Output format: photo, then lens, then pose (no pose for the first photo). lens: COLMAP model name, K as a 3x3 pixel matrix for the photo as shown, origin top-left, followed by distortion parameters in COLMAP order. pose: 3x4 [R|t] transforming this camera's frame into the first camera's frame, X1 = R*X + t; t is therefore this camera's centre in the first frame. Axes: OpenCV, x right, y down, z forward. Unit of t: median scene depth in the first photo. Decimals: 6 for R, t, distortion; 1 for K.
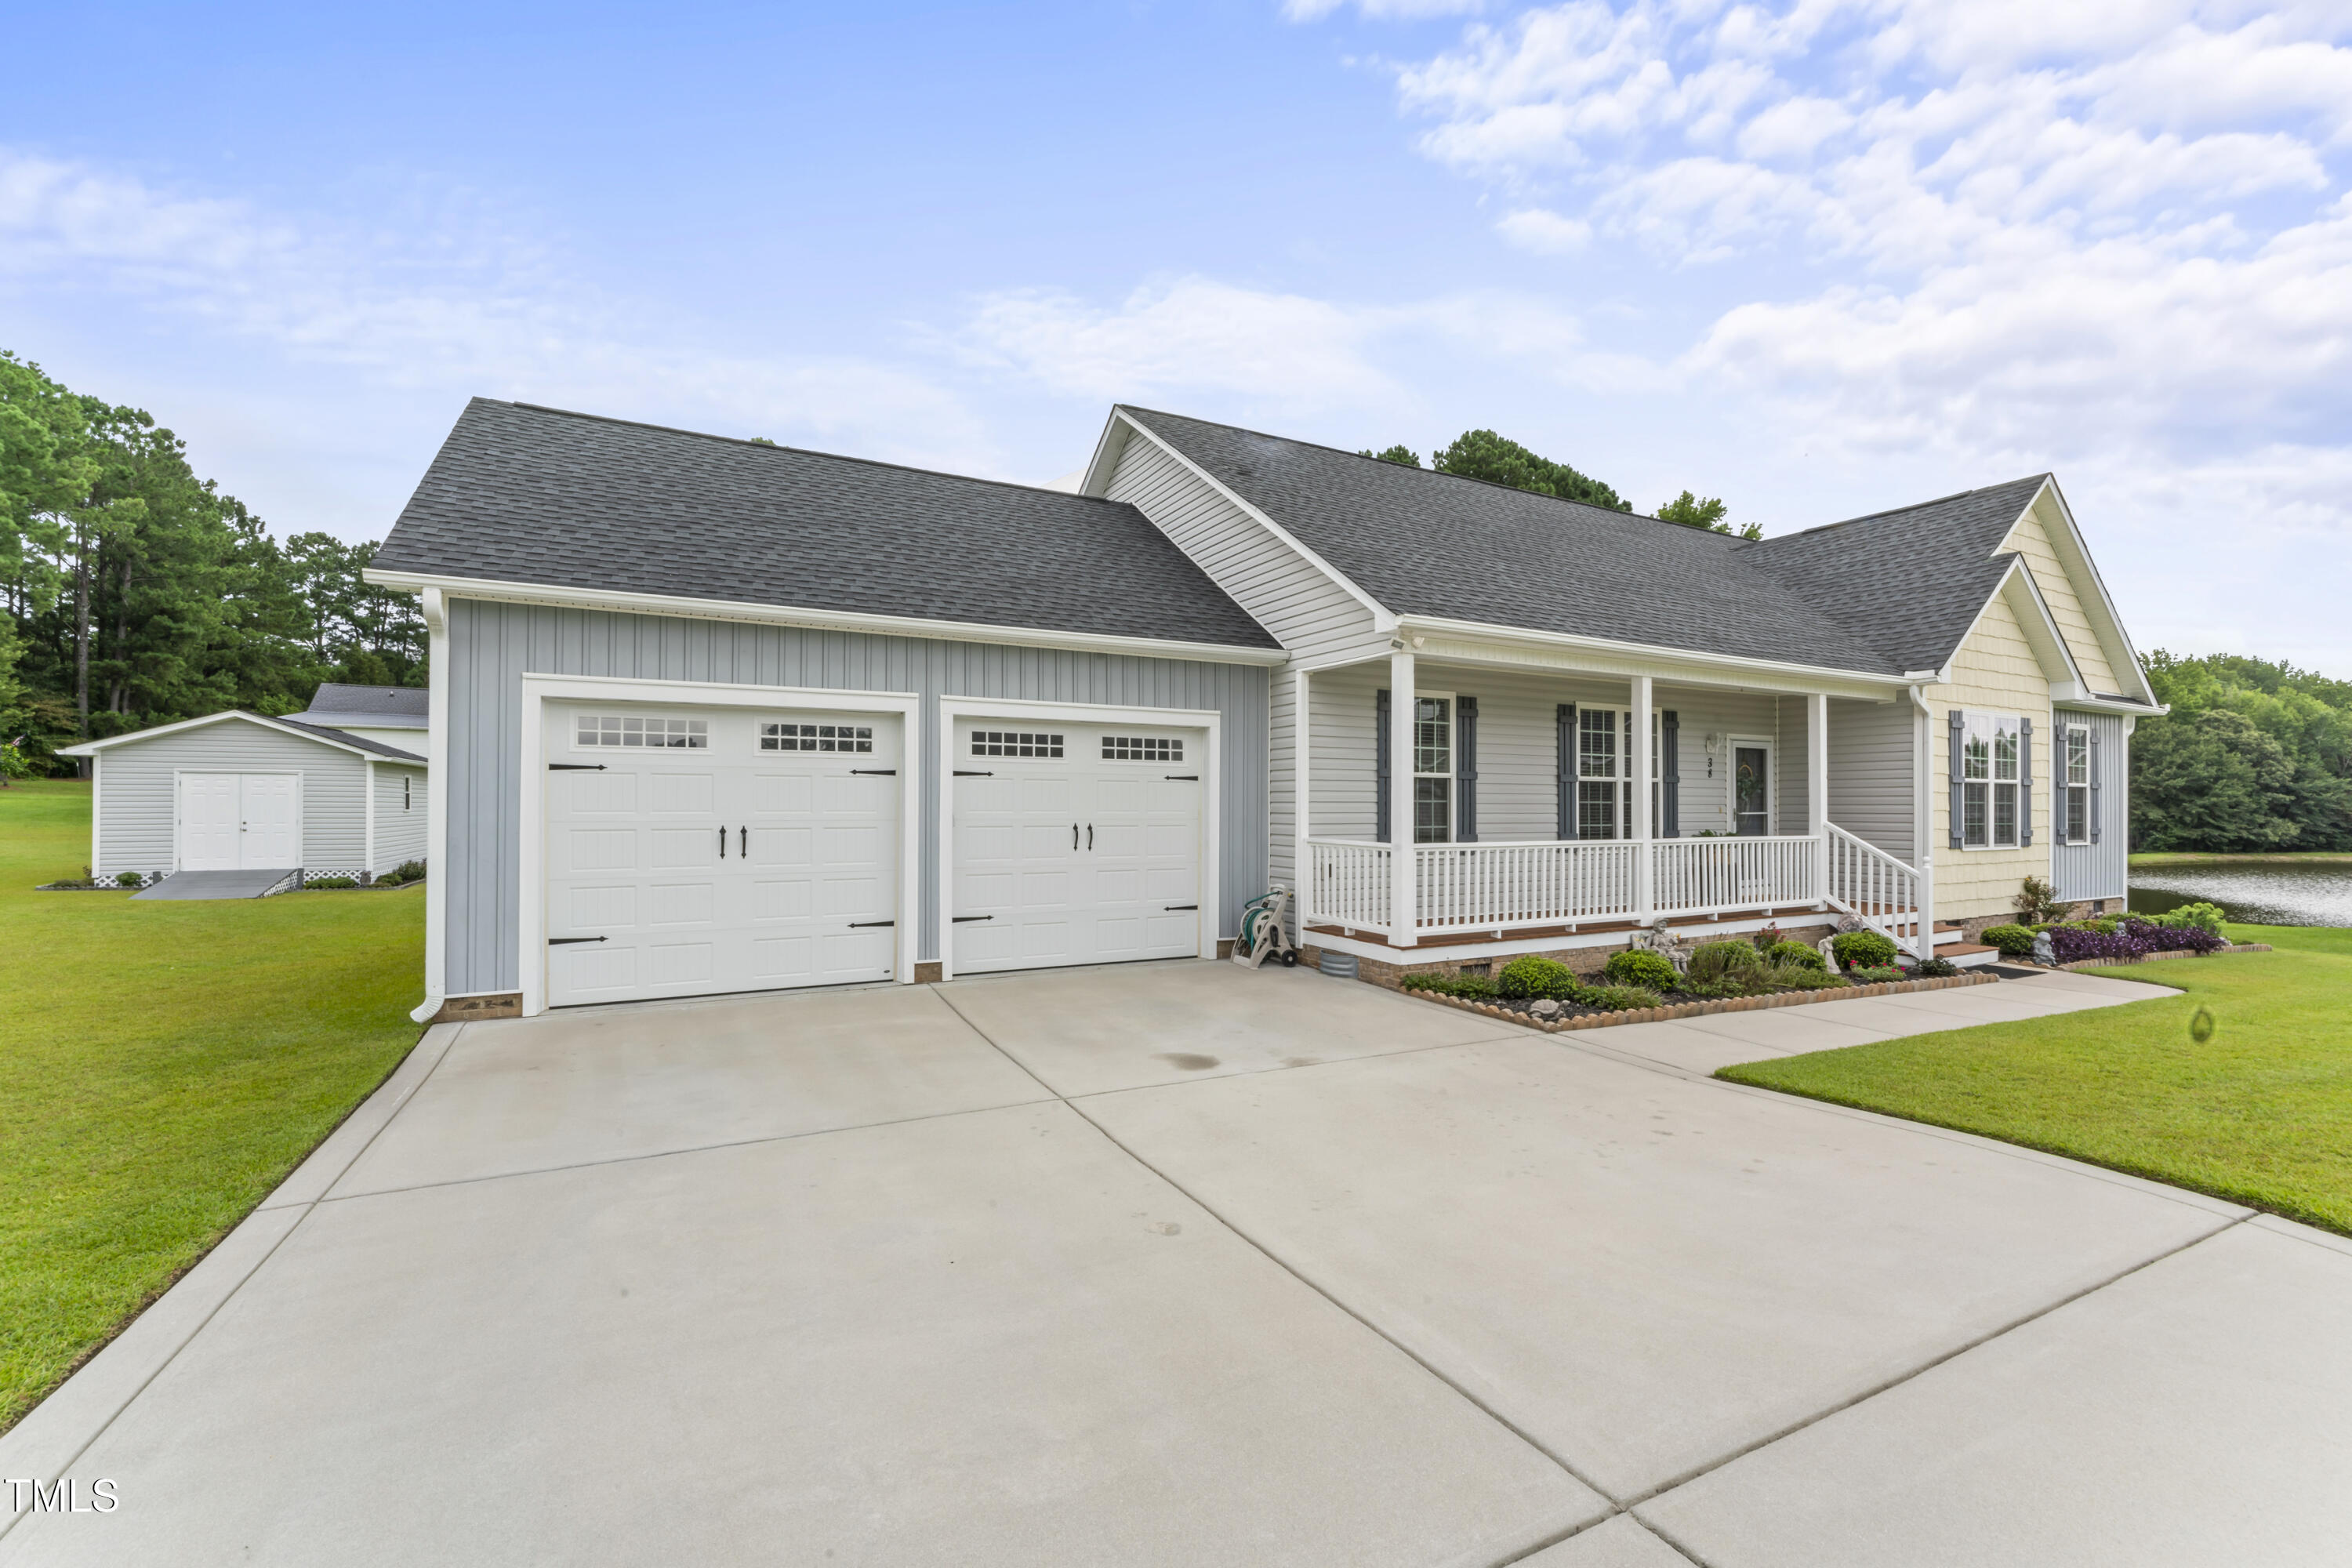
lens RADIAL K [[967.4, 0, 1179.4], [0, 967.4, 796.0], [0, 0, 1]] dist [0.000091, 0.000002]
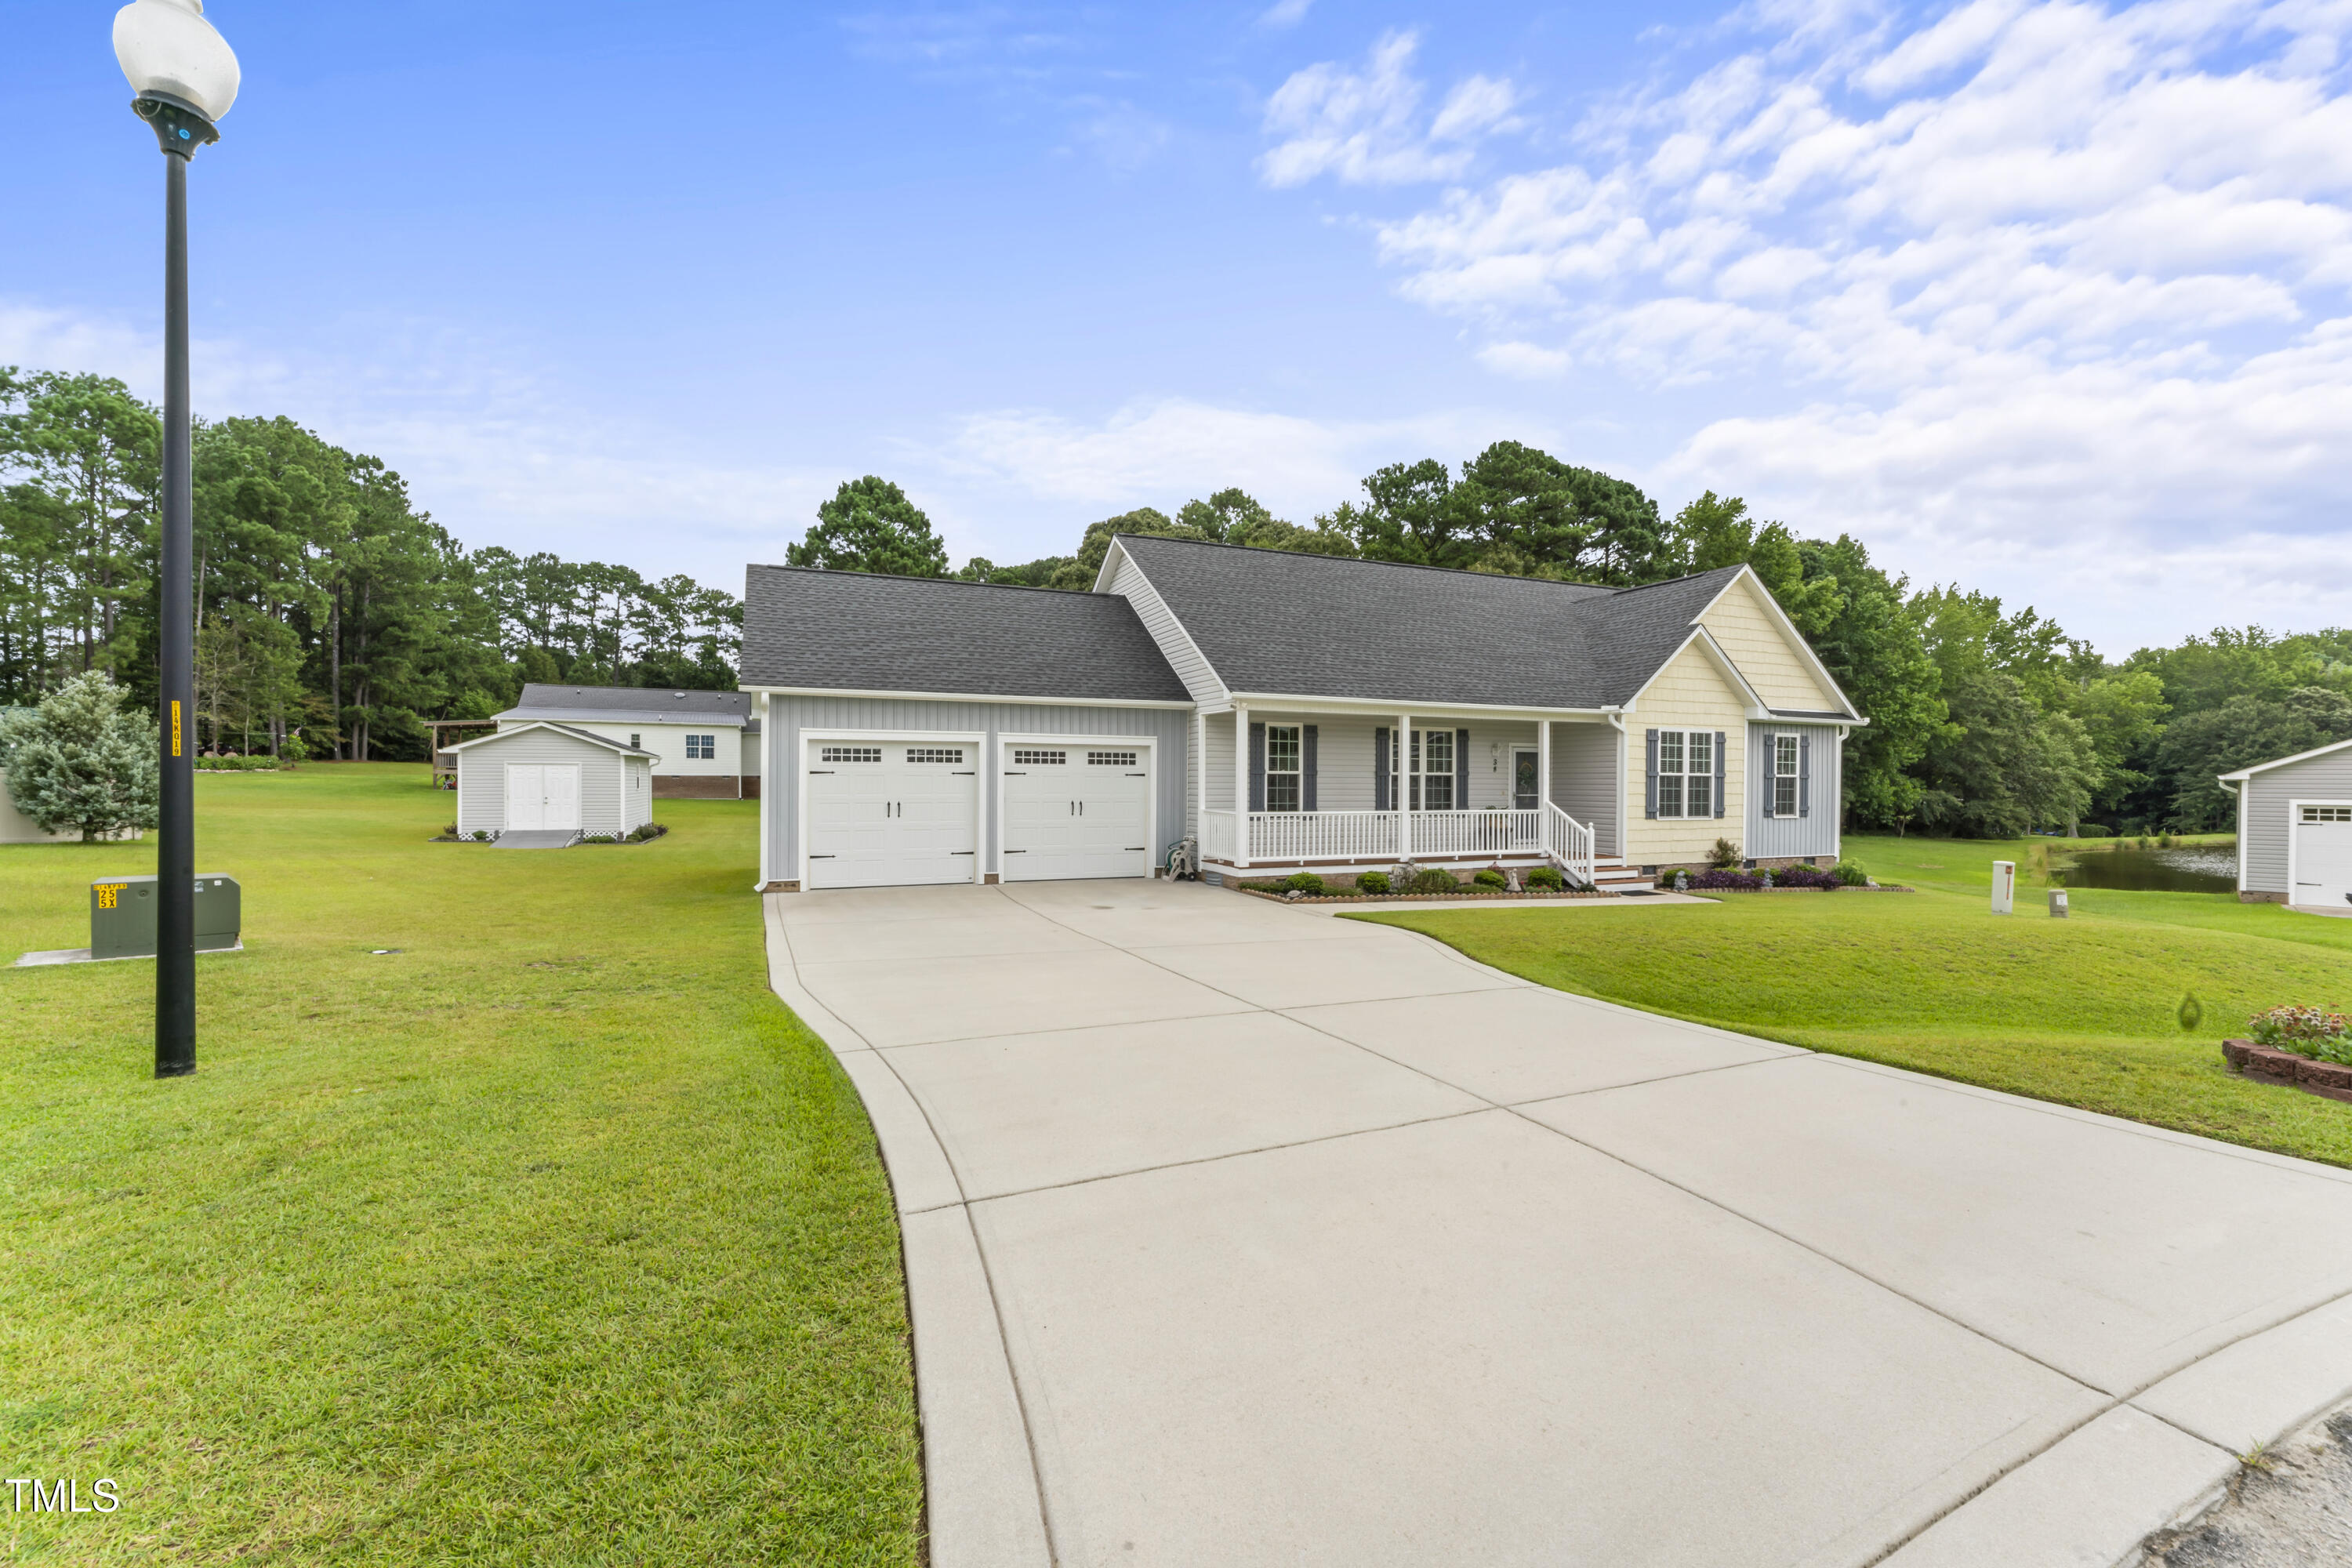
lens RADIAL K [[956.8, 0, 1176.0], [0, 956.8, 784.0], [0, 0, 1]] dist [-0.000044, -0.000015]
pose [[0.995977, 0.001750, -0.089592, 0.195244], [-0.000691, 0.999930, 0.011851, -0.019109], [0.089607, -0.011741, 0.995908, -0.606460]]
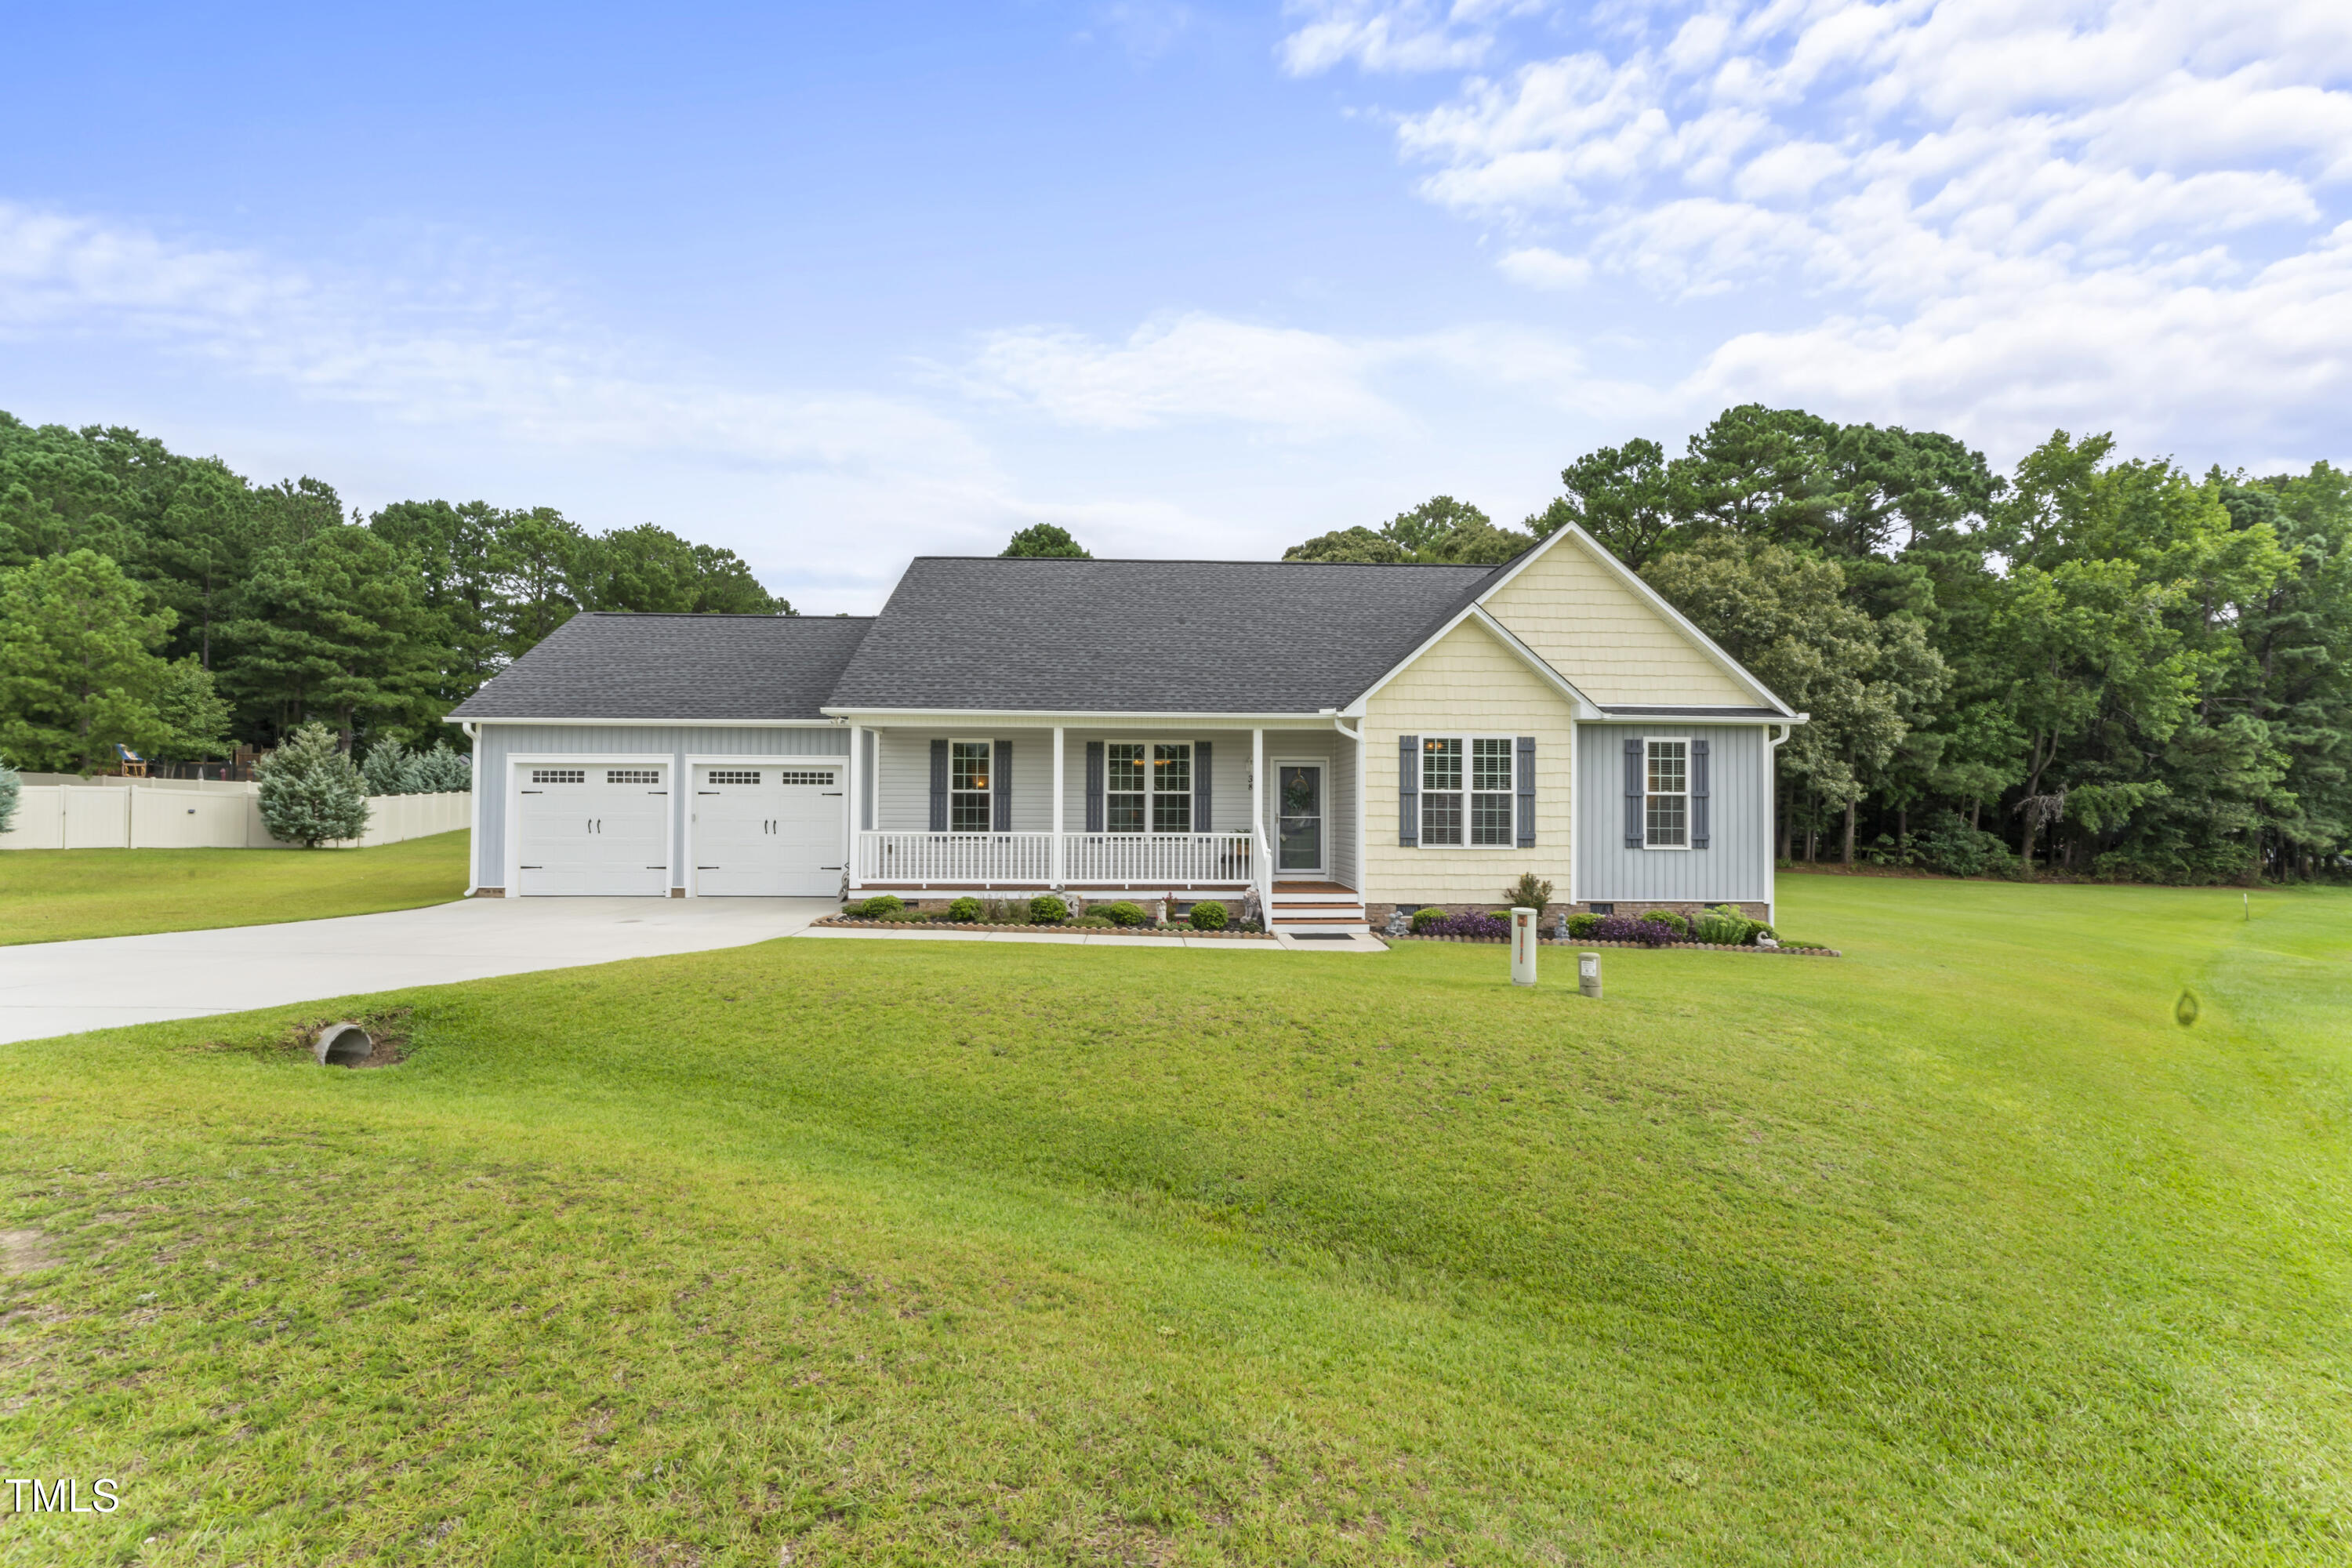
lens RADIAL K [[948.6, 0, 1179.7], [0, 948.6, 782.6], [0, 0, 1]] dist [0.001707, -0.007126]
pose [[0.902105, -0.009733, -0.431407, 1.112029], [0.001597, 0.999814, -0.019216, -0.004708], [0.431514, 0.016646, 0.901953, -0.239399]]
